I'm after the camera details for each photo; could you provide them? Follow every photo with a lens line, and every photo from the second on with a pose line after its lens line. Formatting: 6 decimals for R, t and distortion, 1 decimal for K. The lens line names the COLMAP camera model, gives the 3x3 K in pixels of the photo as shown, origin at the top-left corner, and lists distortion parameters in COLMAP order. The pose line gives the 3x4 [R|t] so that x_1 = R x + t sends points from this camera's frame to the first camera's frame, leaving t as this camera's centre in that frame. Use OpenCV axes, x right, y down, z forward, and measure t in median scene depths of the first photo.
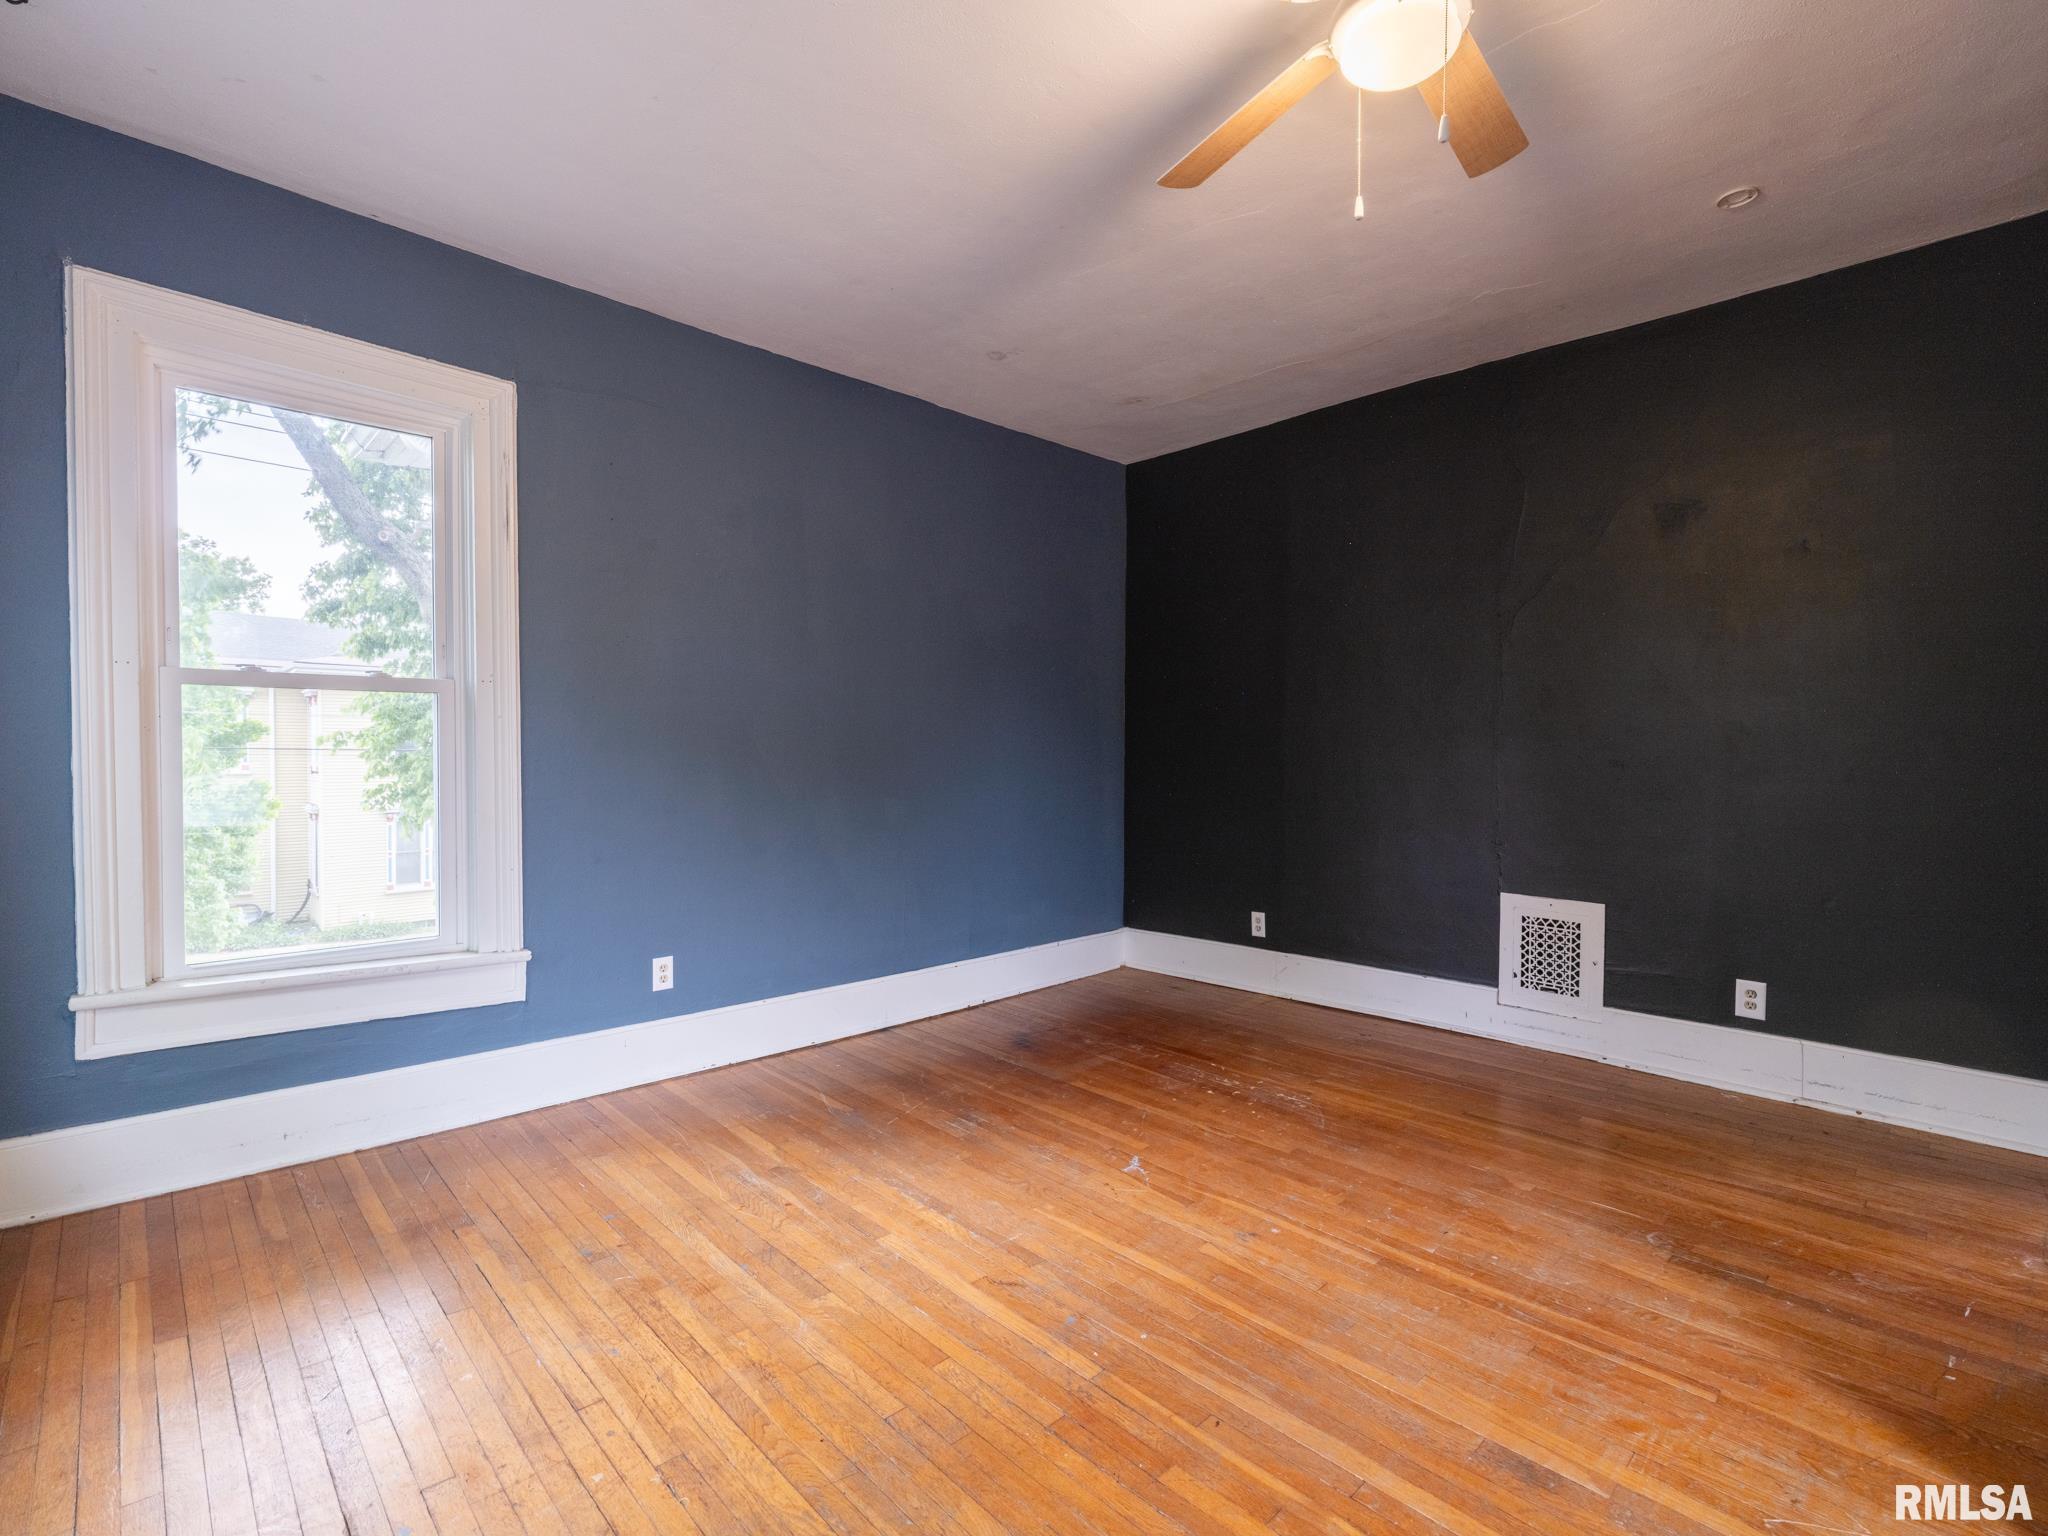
lens RADIAL K [[952.2, 0, 1043.0], [0, 952.2, 766.0], [0, 0, 1]] dist [-0.000405, 0.001152]
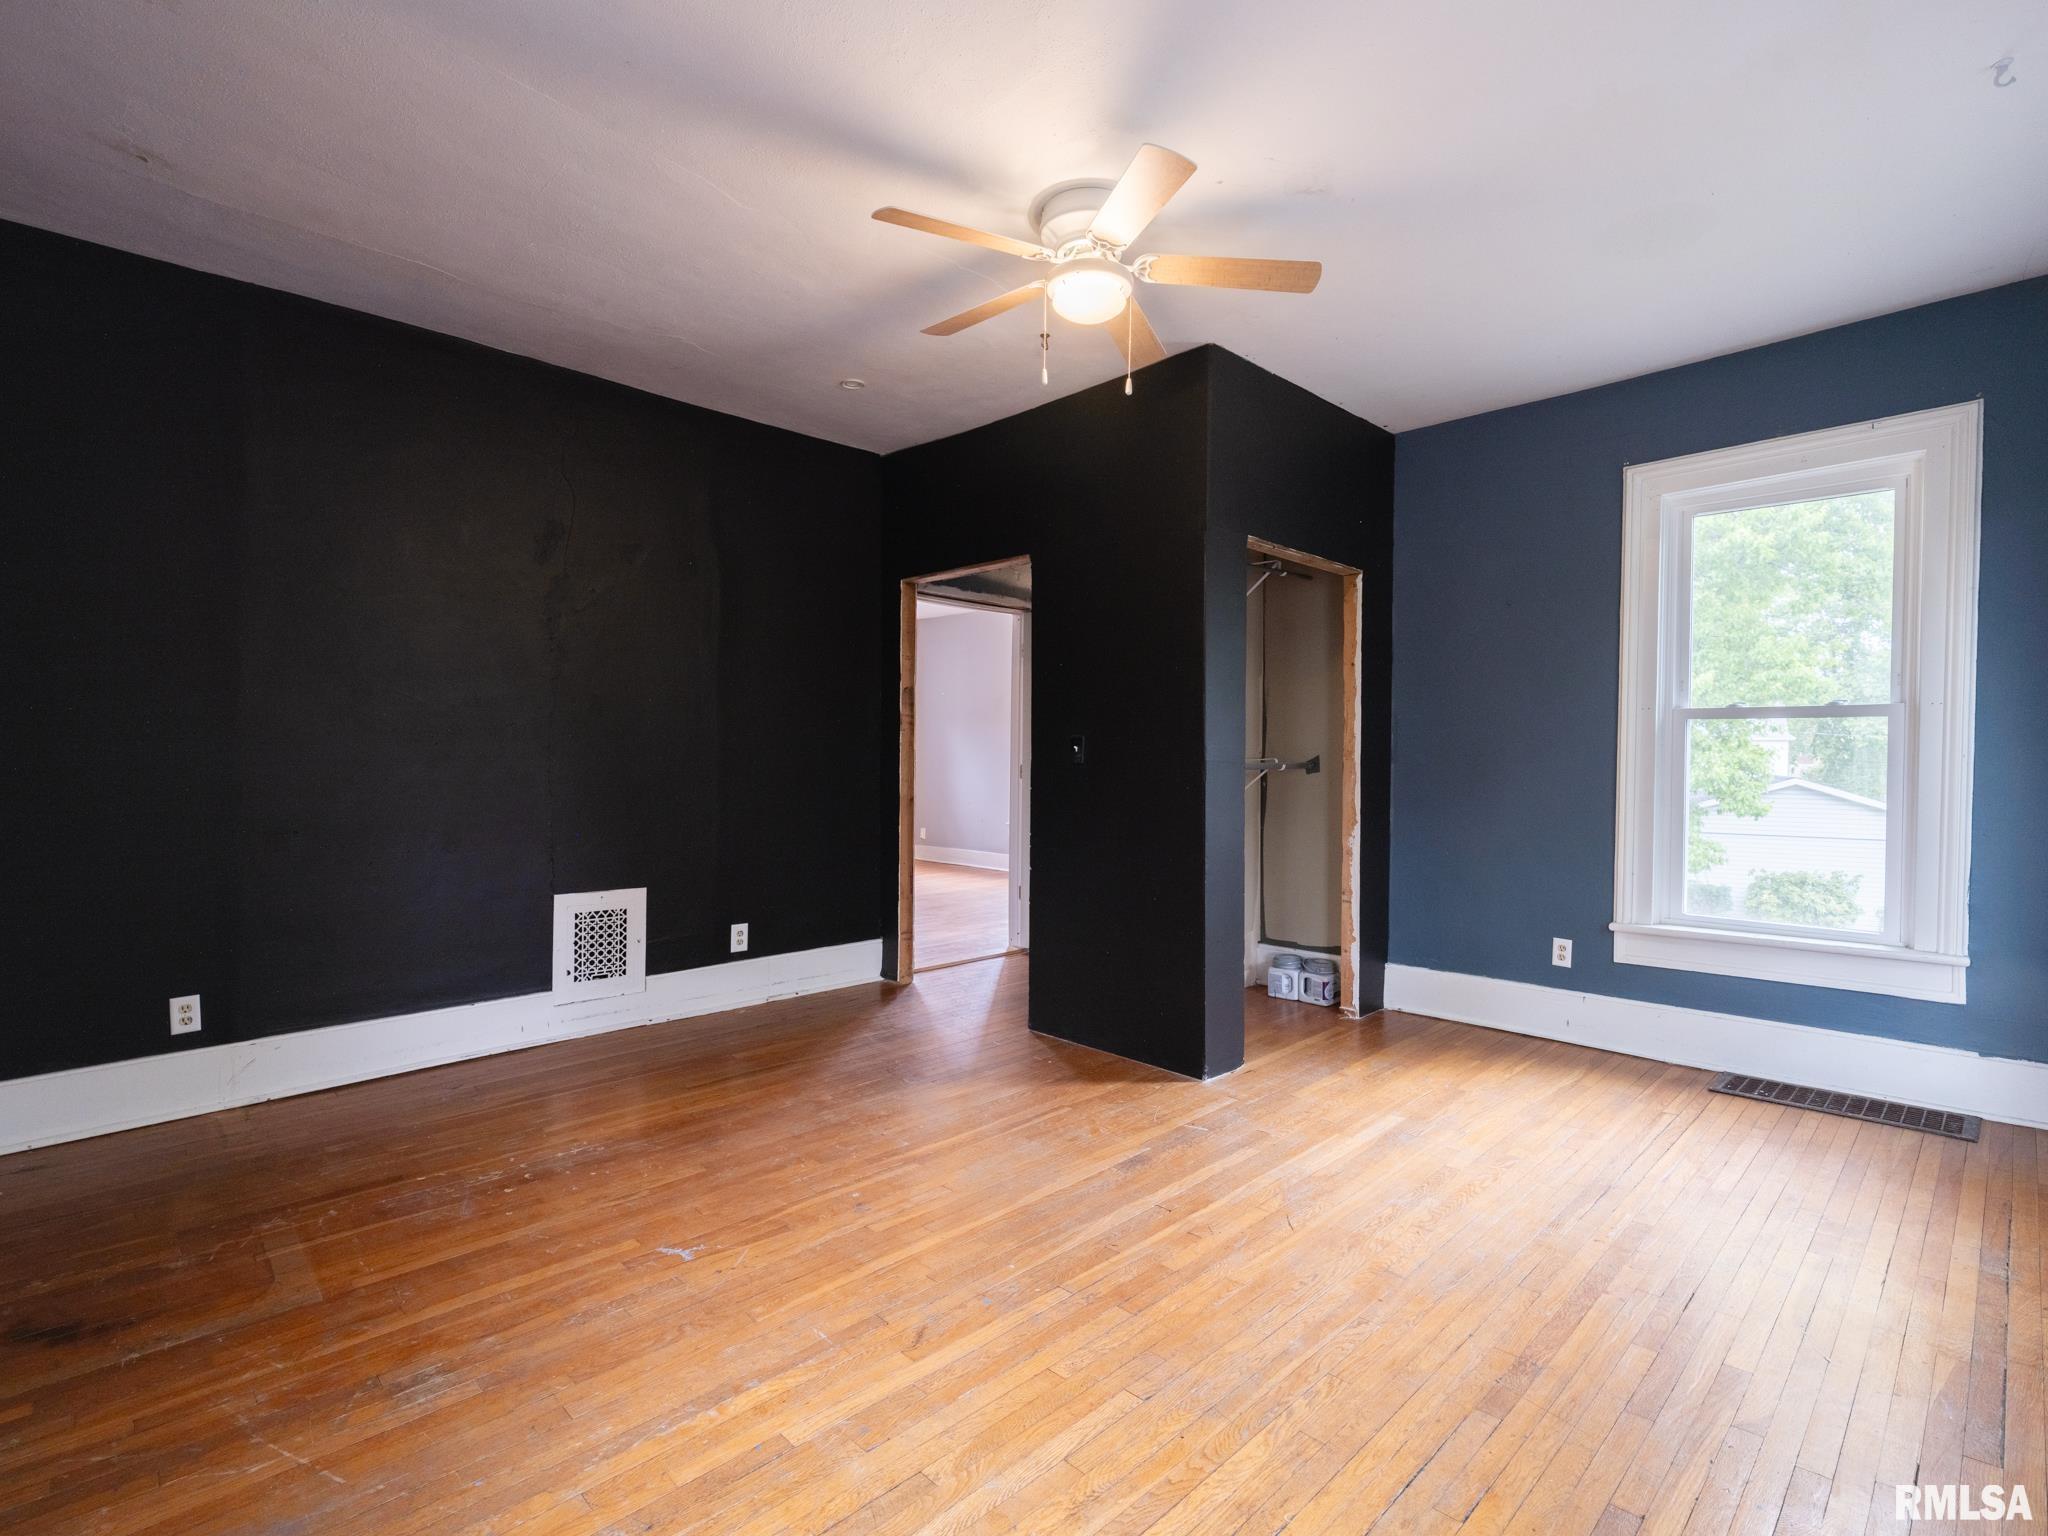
lens RADIAL K [[952.2, 0, 1042.8], [0, 952.2, 767.6], [0, 0, 1]] dist [-0.000405, 0.001152]
pose [[0.004080, -0.015929, 0.999865, -0.658565], [0.009847, 0.999825, 0.015888, -0.016608], [-0.999943, 0.009781, 0.004236, 0.601019]]
